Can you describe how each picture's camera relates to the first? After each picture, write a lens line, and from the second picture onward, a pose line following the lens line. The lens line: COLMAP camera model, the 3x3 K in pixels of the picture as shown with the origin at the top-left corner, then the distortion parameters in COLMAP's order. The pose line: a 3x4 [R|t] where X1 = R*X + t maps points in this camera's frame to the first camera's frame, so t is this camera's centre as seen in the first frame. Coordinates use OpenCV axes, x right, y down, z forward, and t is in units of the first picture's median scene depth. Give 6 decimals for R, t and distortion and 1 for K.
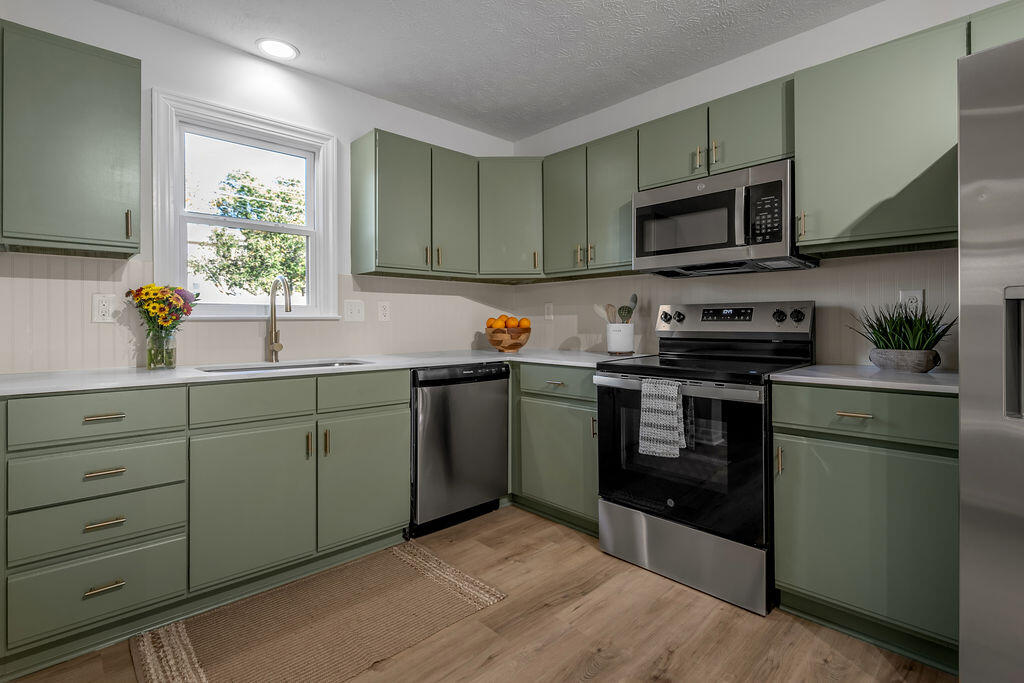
lens RADIAL K [[488.2, 0, 506.8], [0, 488.2, 323.9], [0, 0, 1]] dist [-0.005747, -0.000498]
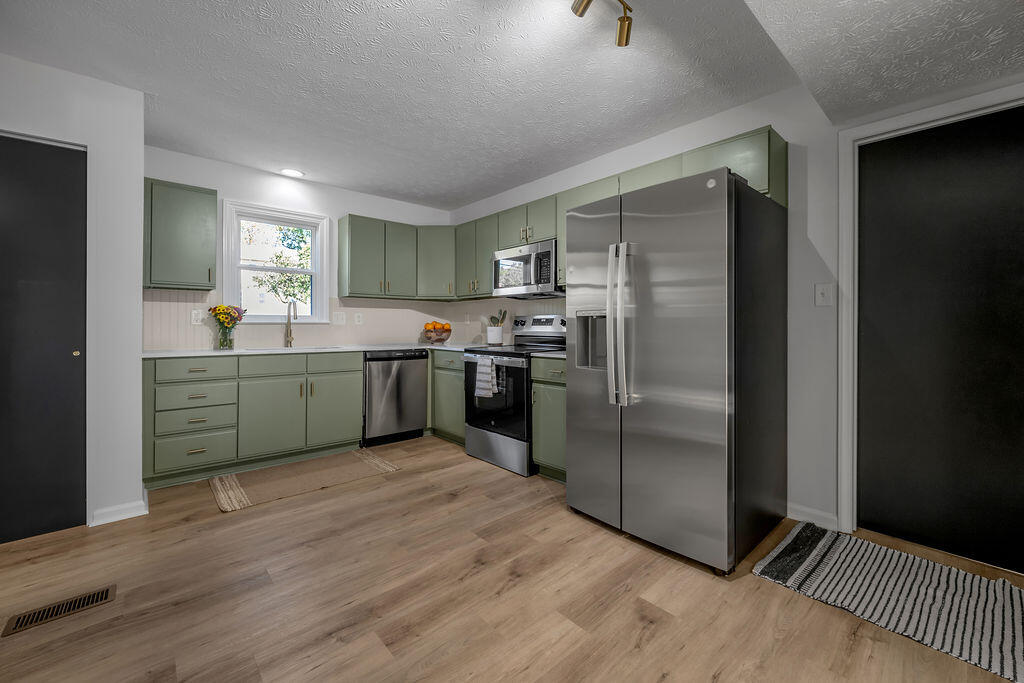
lens RADIAL K [[424.4, 0, 517.7], [0, 424.4, 324.4], [0, 0, 1]] dist [-0.006171, -0.000064]
pose [[0.999586, 0.004321, -0.028429, 0.469150], [-0.004518, 0.999966, -0.006851, 0.001184], [0.028398, 0.006976, 0.999572, -0.612628]]
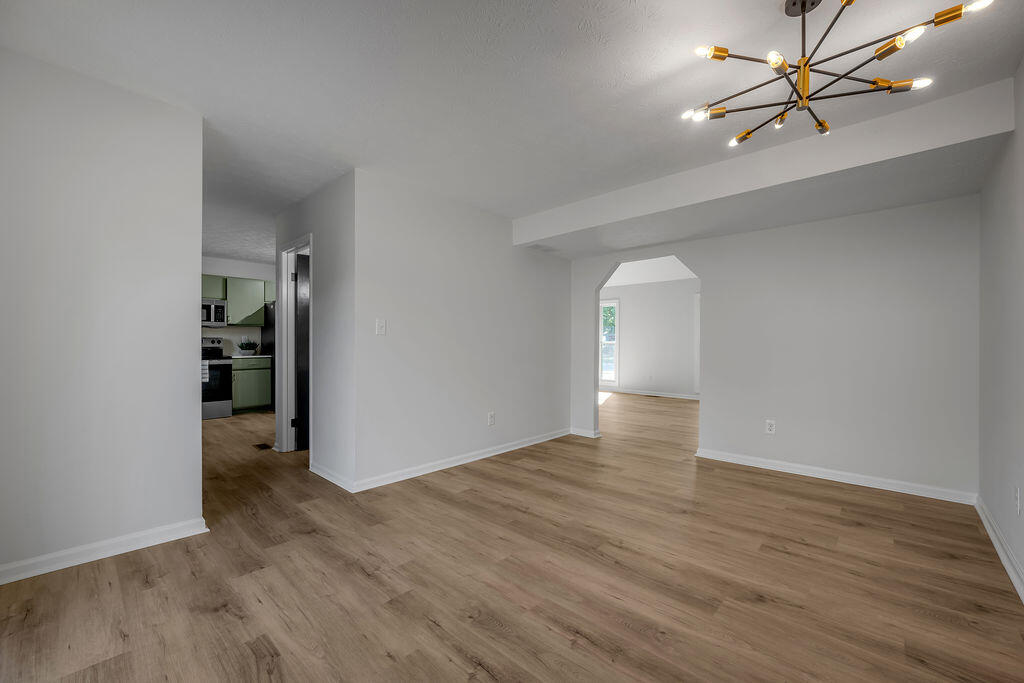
lens RADIAL K [[408.7, 0, 518.5], [0, 408.7, 343.3], [0, 0, 1]] dist [-0.004272, 0.001142]
pose [[-0.084380, -0.006138, 0.996415, -2.636843], [0.007435, 0.999949, 0.006789, -0.011895], [-0.996406, 0.007981, -0.084330, -0.940337]]
